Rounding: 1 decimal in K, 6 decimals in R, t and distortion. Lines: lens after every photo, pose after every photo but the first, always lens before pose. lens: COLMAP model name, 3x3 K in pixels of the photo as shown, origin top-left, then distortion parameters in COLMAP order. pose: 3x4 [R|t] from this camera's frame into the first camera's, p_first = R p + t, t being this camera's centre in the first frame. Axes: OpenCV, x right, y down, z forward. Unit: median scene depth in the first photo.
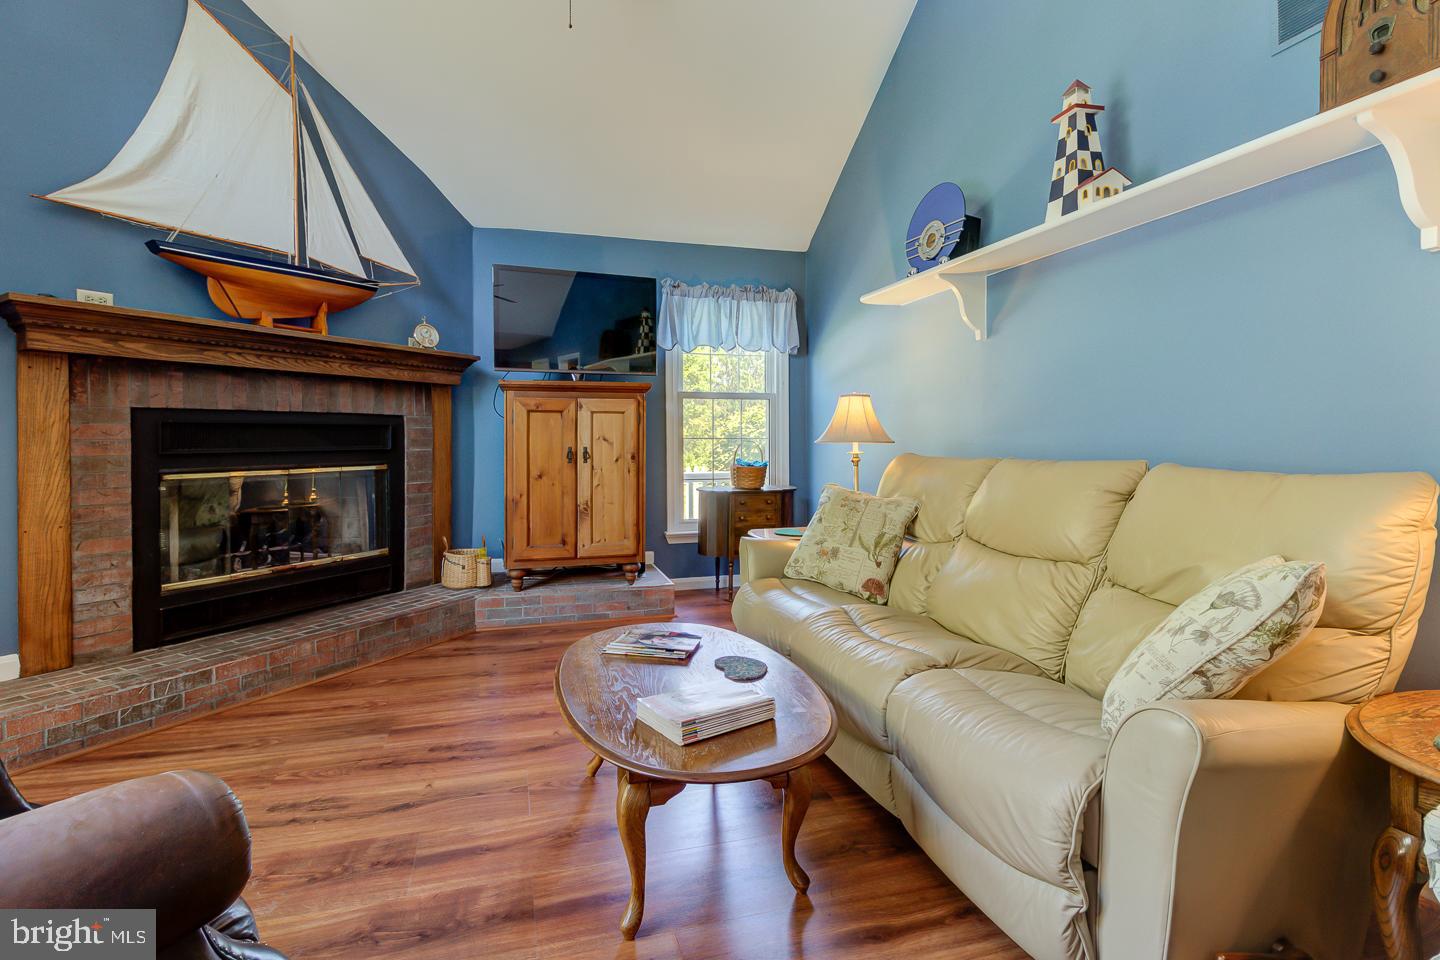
lens RADIAL K [[690.5, 0, 716.2], [0, 690.5, 443.8], [0, 0, 1]] dist [0.010516, -0.008073]
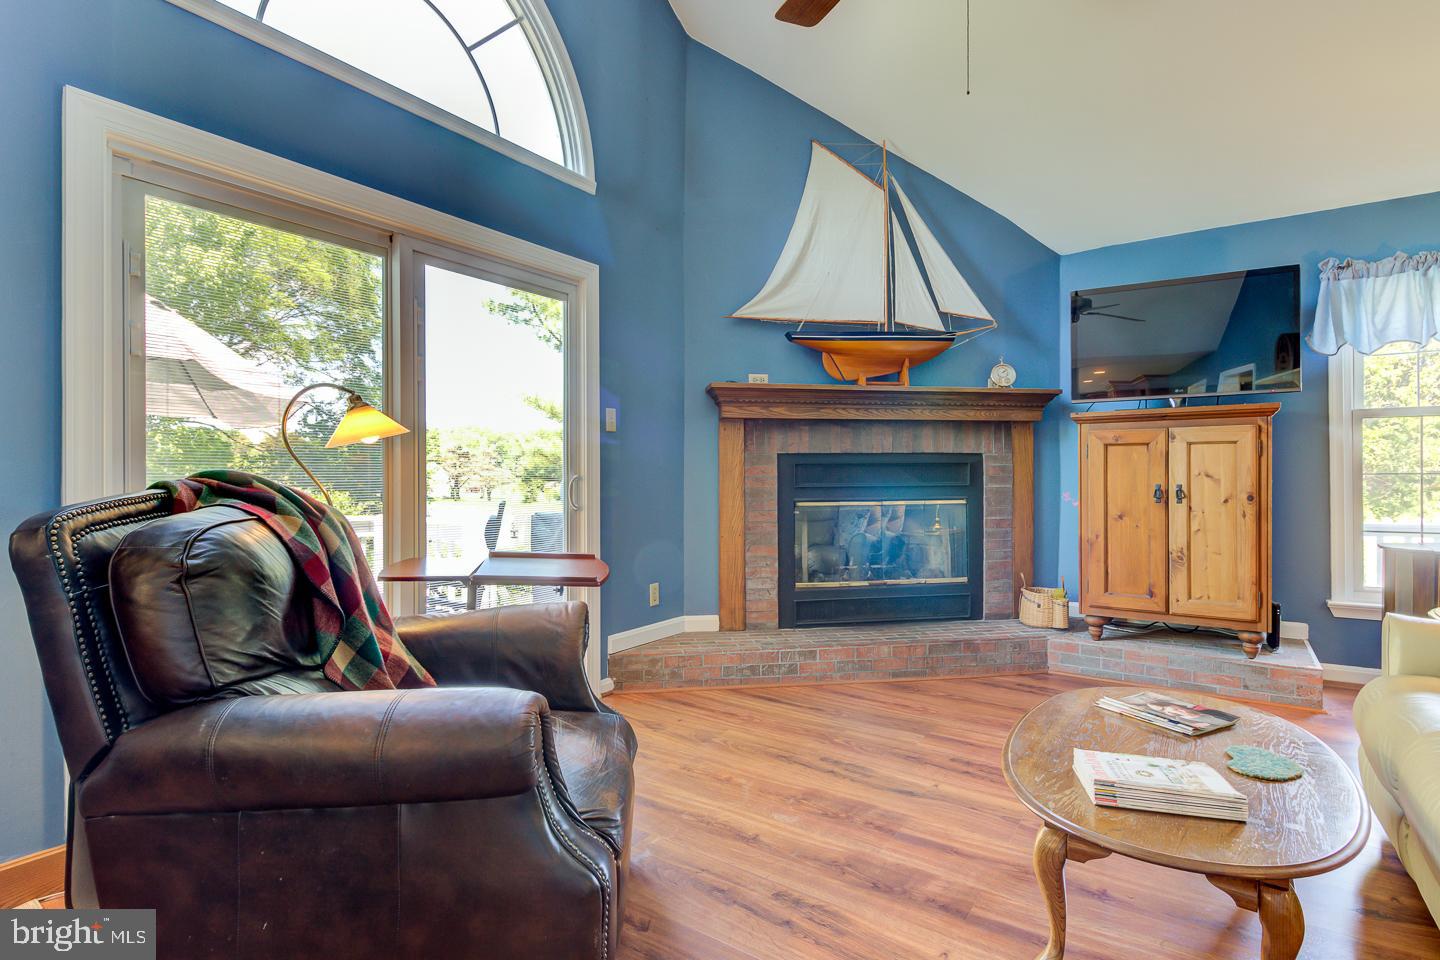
lens RADIAL K [[717.8, 0, 707.6], [0, 717.8, 477.7], [0, 0, 1]] dist [0.009721, -0.002771]
pose [[0.613994, 0.000322, -0.789311, 0.176365], [-0.003734, 0.999990, -0.002496, 0.000587], [0.789302, 0.004480, 0.613989, -0.003799]]
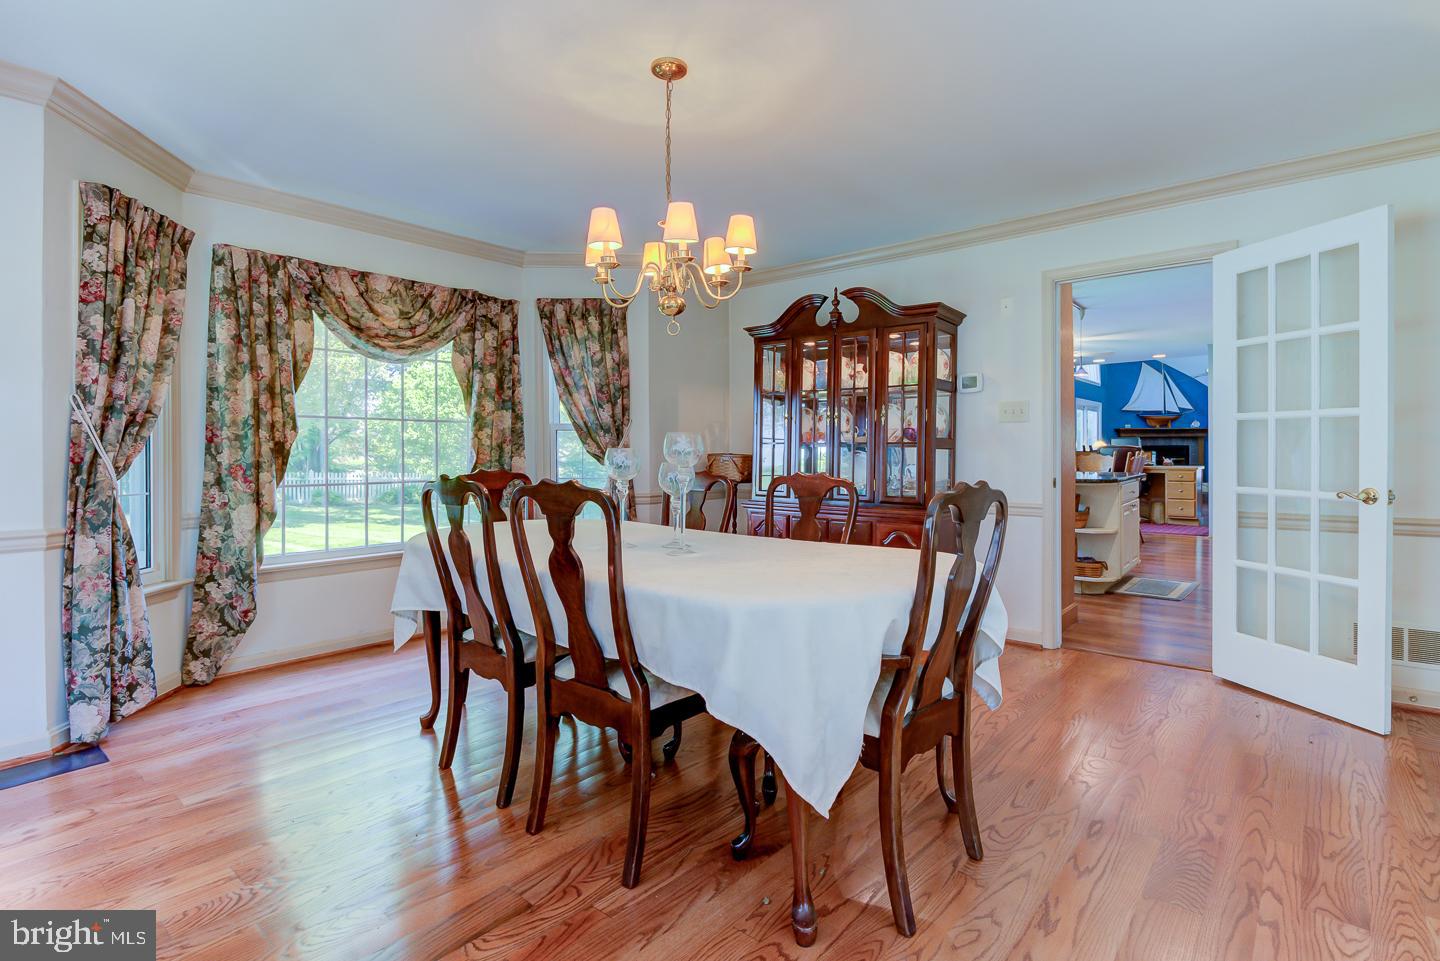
lens RADIAL K [[753.7, 0, 651.0], [0, 753.7, 463.7], [0, 0, 1]] dist [-0.003146, -0.005664]
pose [[0.553578, -0.005655, -0.832778, 1.488337], [0.007317, 0.999971, -0.001927, 0.048083], [0.832765, -0.005027, 0.553604, -4.144631]]
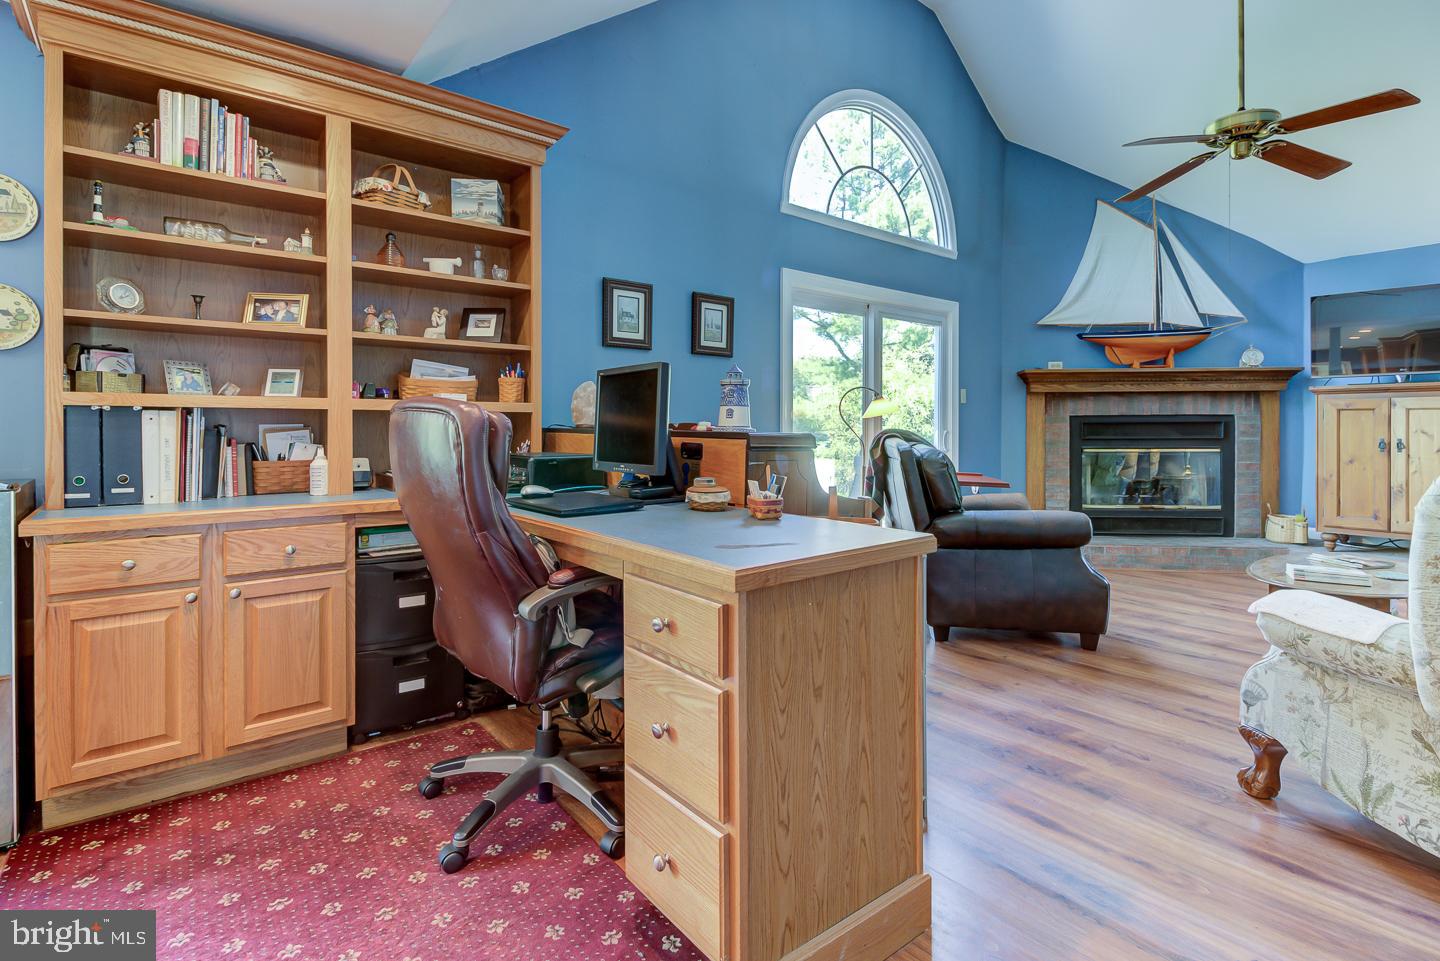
lens RADIAL K [[690.5, 0, 704.8], [0, 690.5, 431.4], [0, 0, 1]] dist [0.010516, -0.008073]
pose [[0.364342, 0.005461, -0.931249, 0.549724], [-0.006726, 0.999972, 0.003233, -0.004304], [0.931241, 0.005086, 0.364368, -0.617450]]
